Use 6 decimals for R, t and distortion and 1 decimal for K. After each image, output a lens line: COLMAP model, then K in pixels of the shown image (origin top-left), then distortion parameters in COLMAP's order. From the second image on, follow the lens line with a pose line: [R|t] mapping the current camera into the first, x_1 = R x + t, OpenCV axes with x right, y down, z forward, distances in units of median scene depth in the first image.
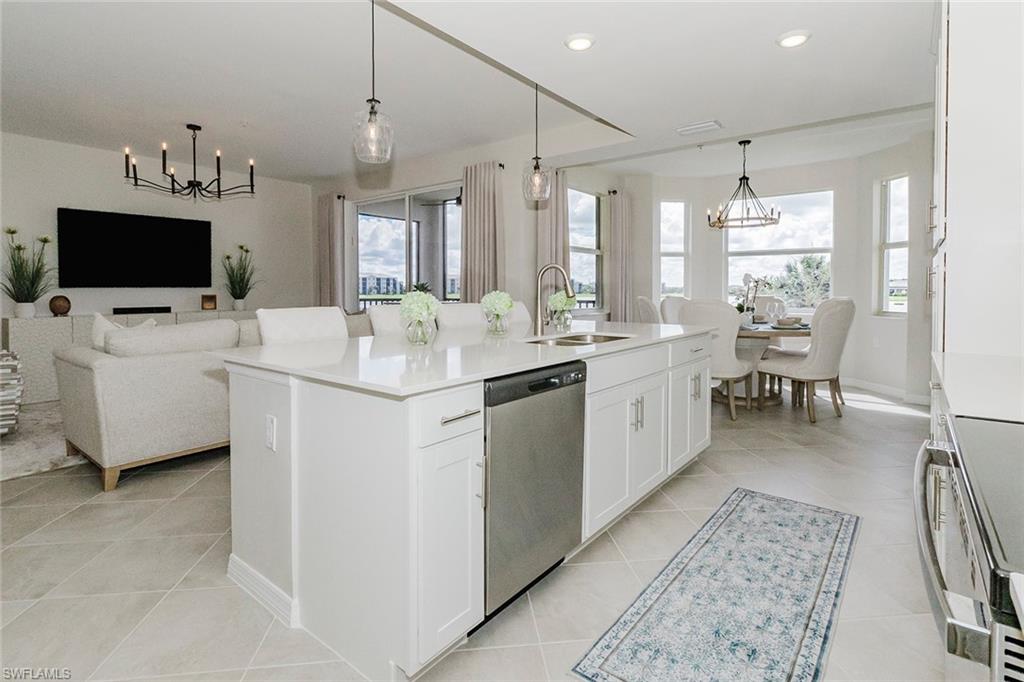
lens RADIAL K [[498.0, 0, 526.4], [0, 498.0, 297.4], [0, 0, 1]] dist [0.004603, -0.000683]
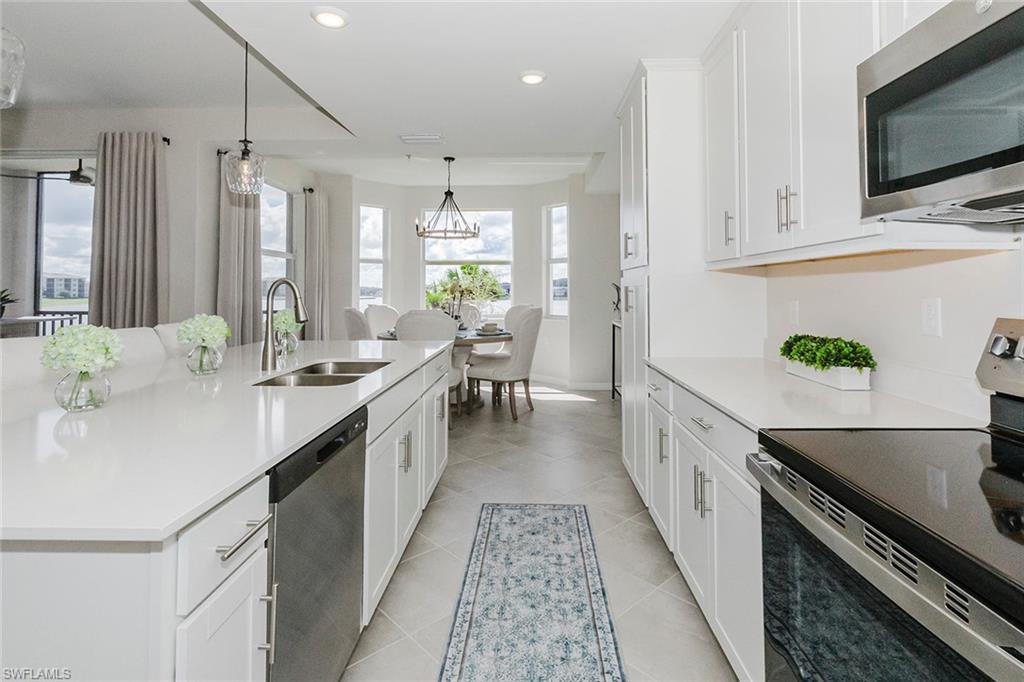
lens RADIAL K [[498.0, 0, 514.7], [0, 498.0, 276.7], [0, 0, 1]] dist [0.004603, -0.000683]
pose [[0.808235, 0.012305, 0.588731, -0.124956], [0.013770, 0.999113, -0.039787, -0.033648], [-0.588699, 0.040264, 0.807349, 0.144584]]
